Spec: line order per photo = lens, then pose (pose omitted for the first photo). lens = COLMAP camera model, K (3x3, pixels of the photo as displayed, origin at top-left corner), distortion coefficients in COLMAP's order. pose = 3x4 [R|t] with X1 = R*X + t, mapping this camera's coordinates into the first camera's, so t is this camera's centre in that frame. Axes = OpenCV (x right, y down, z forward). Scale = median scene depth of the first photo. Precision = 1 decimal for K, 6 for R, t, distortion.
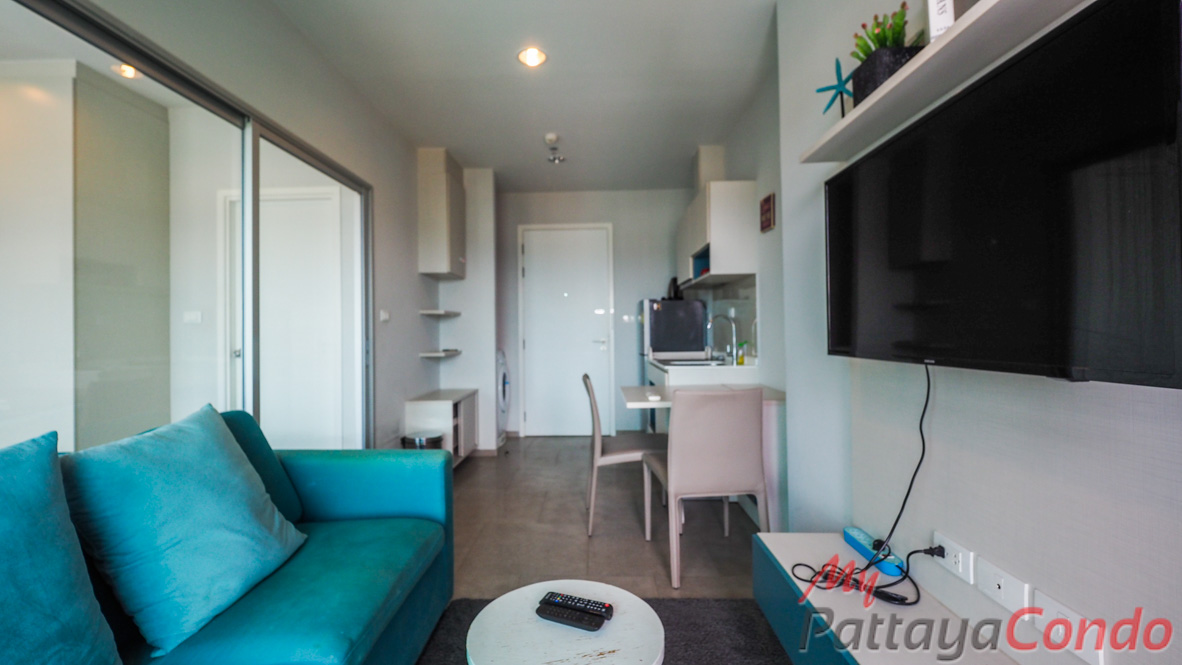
lens RADIAL K [[488.1, 0, 587.7], [0, 488.1, 324.5], [0, 0, 1]] dist [-0.000688, -0.000065]
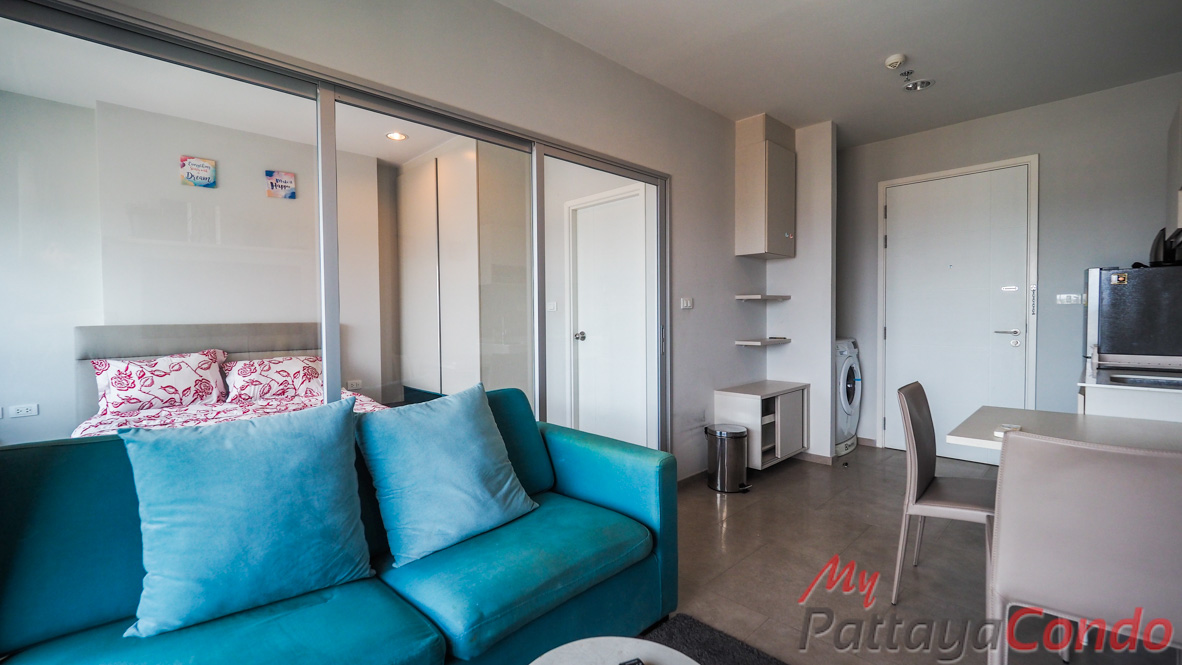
lens RADIAL K [[501.9, 0, 590.2], [0, 501.9, 325.3], [0, 0, 1]] dist [0.000871, -0.000120]
pose [[0.713811, 0.020663, -0.700034, 0.159983], [0.012205, 0.999046, 0.041934, -0.018513], [0.700232, -0.038477, 0.712877, 0.128205]]
